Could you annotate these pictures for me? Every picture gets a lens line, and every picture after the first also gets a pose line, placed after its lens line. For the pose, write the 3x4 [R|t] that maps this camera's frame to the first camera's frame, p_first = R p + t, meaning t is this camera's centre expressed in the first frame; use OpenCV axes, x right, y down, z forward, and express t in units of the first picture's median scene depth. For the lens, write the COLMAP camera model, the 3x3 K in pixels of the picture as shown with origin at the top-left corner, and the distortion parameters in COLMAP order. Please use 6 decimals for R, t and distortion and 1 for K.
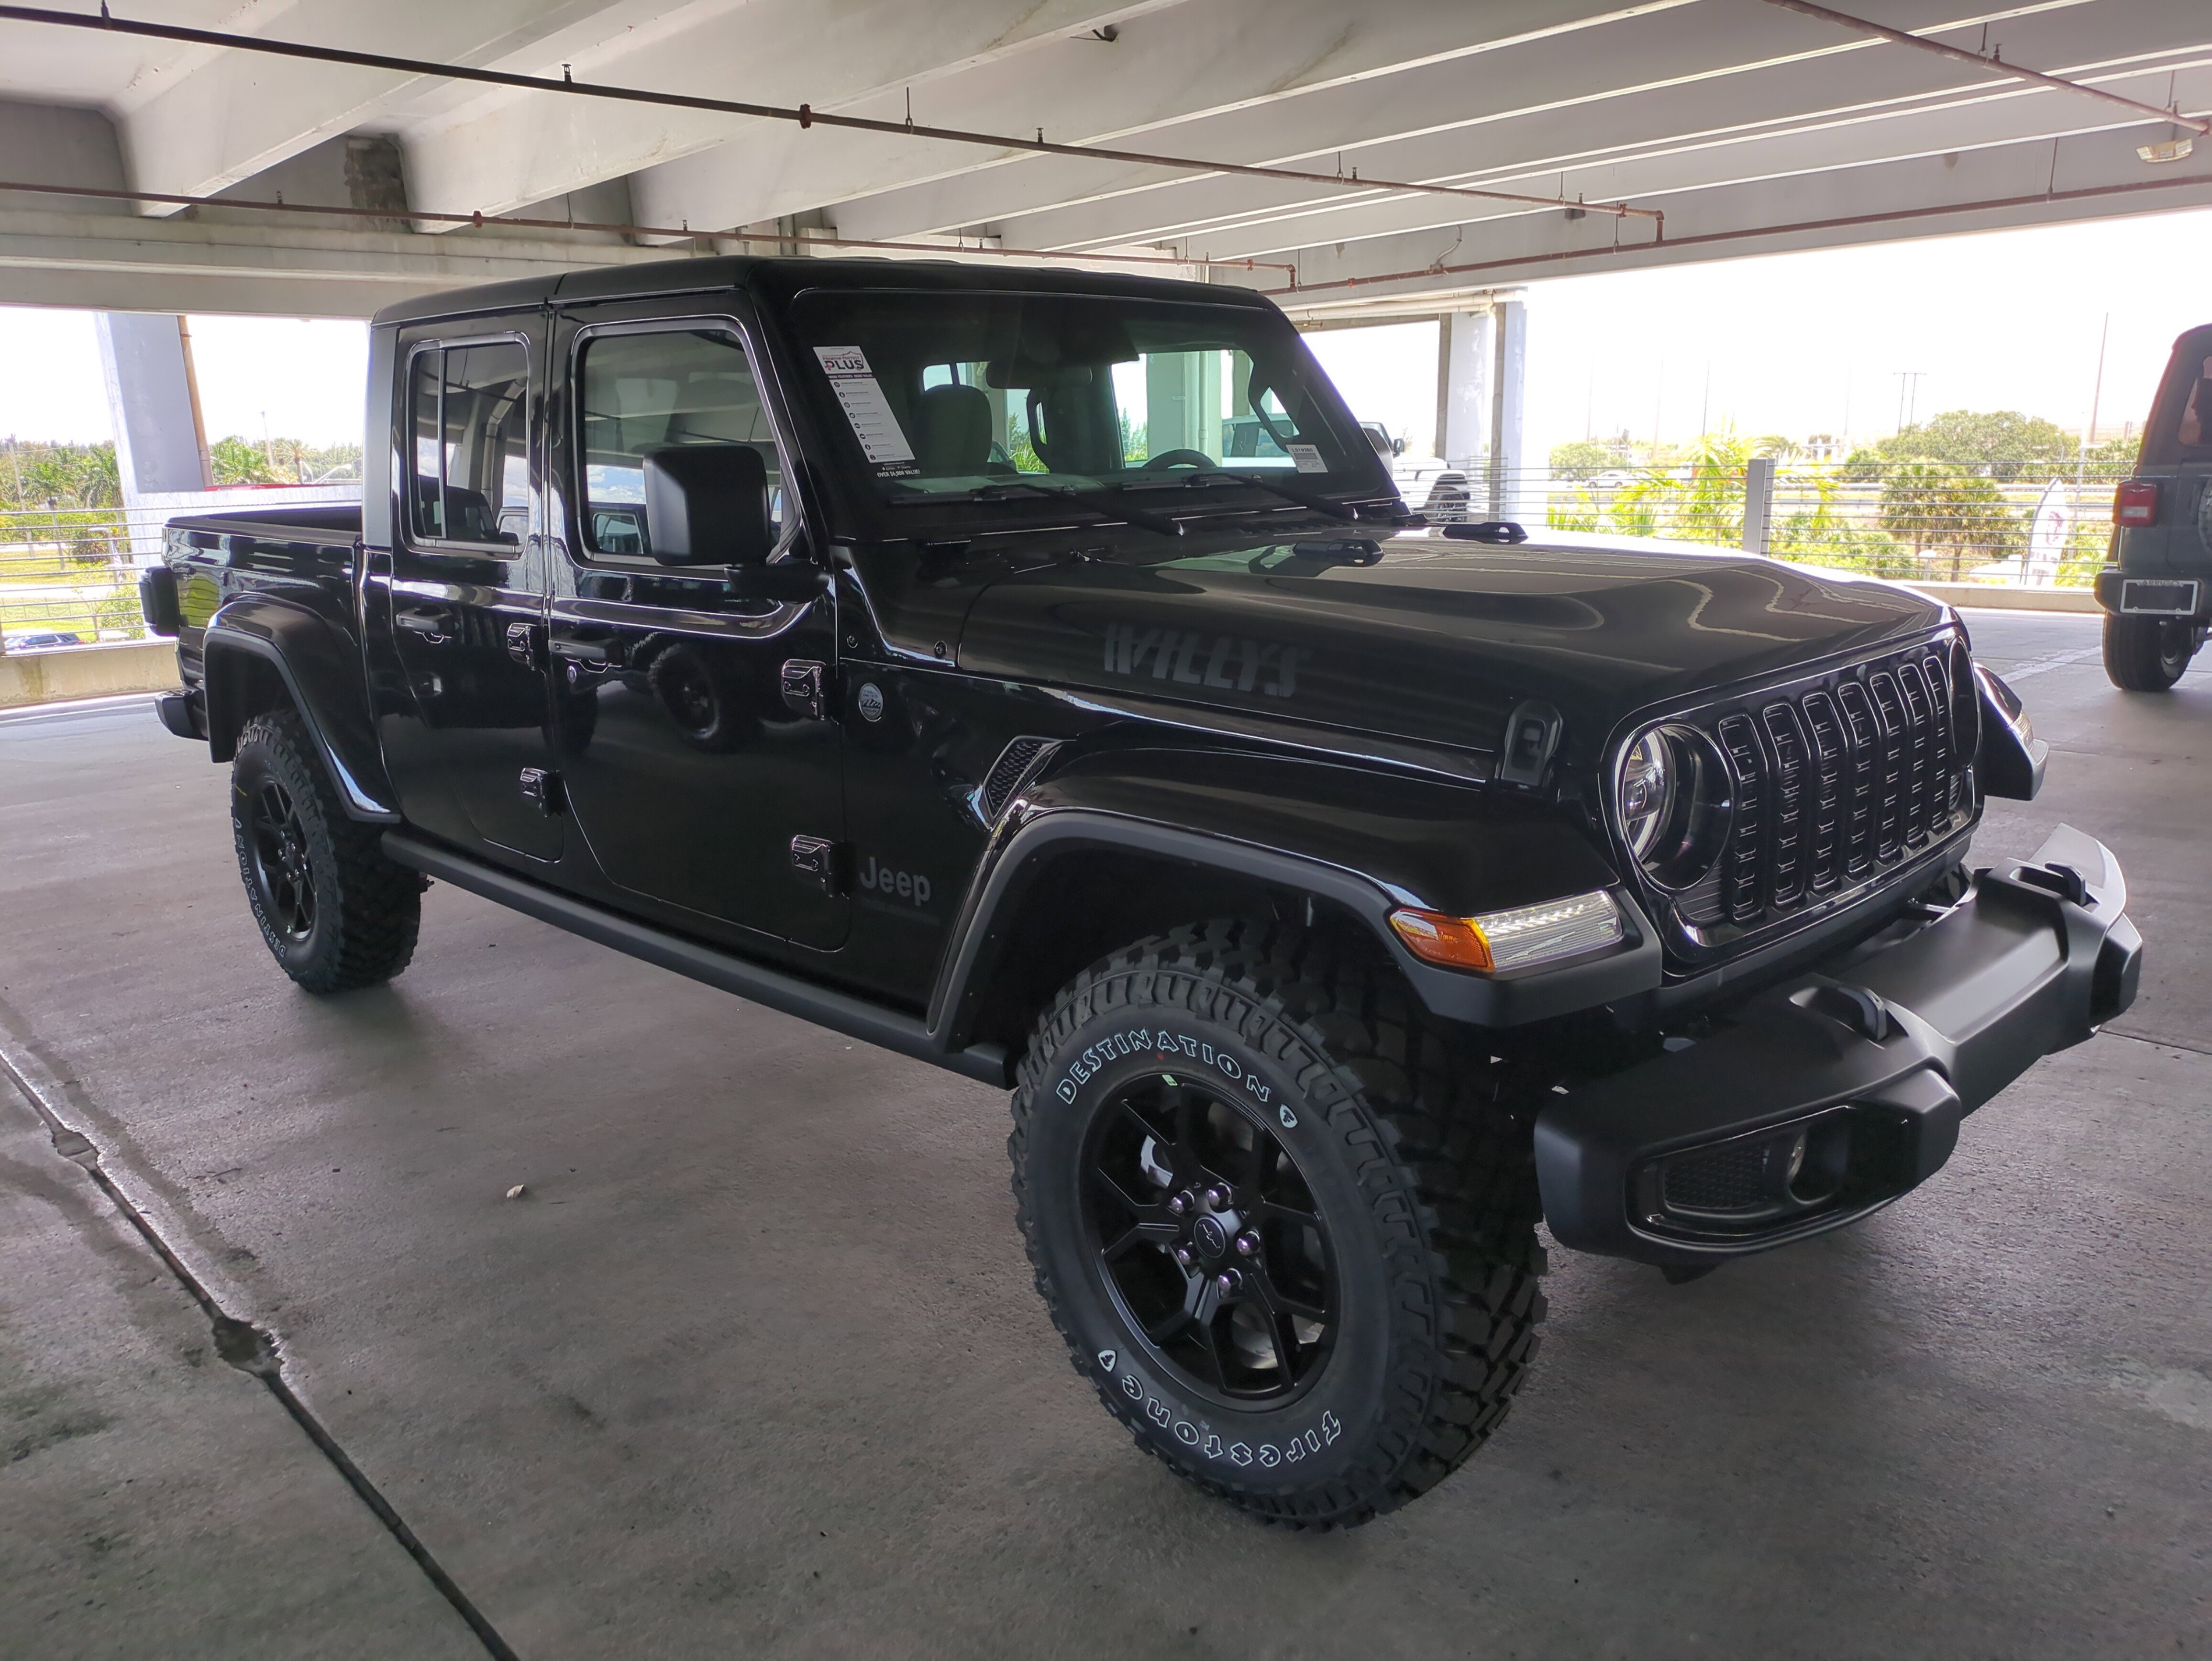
lens RADIAL K [[1671.2, 0, 1112.9], [0, 1671.2, 838.2], [0, 0, 1]] dist [0.035637, 0.012936]
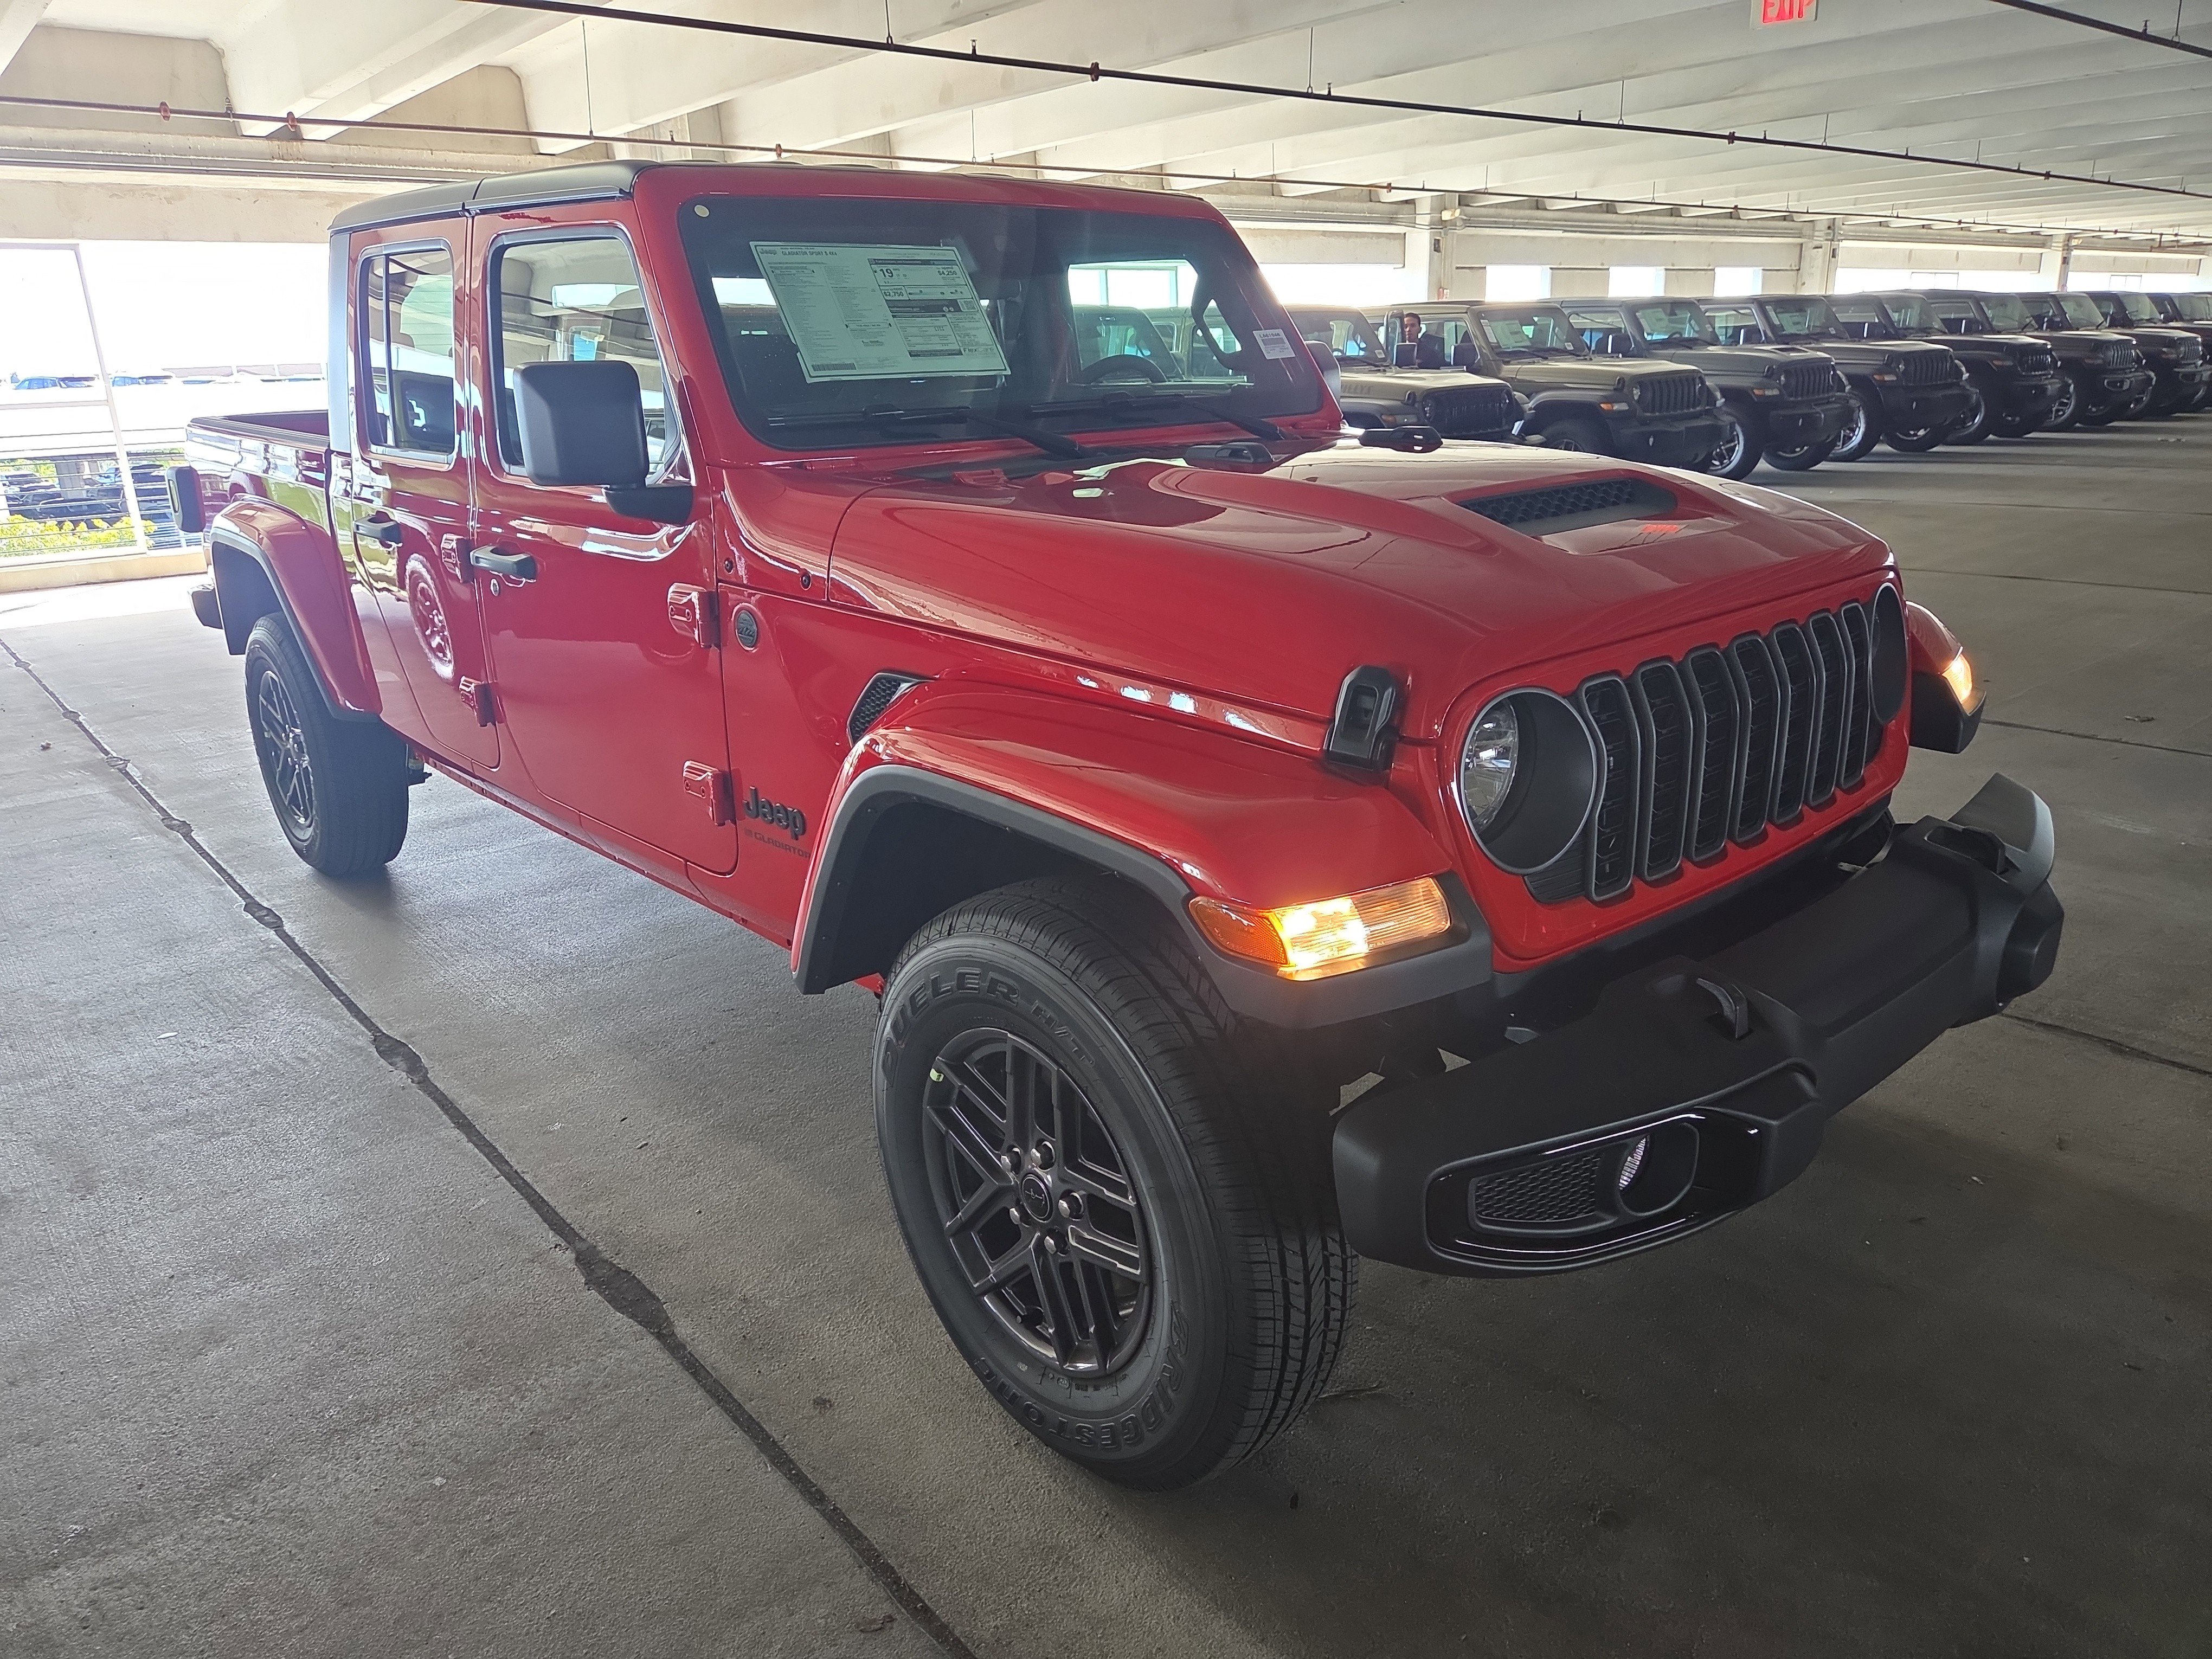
lens RADIAL K [[1498.7, 0, 1092.2], [0, 1498.7, 829.1], [0, 0, 1]] dist [0.043285, 0.010378]
pose [[0.997951, 0.025185, -0.058822, 0.116981], [-0.020249, 0.996339, 0.083059, -0.044893], [0.060699, -0.081697, 0.994807, 0.127651]]
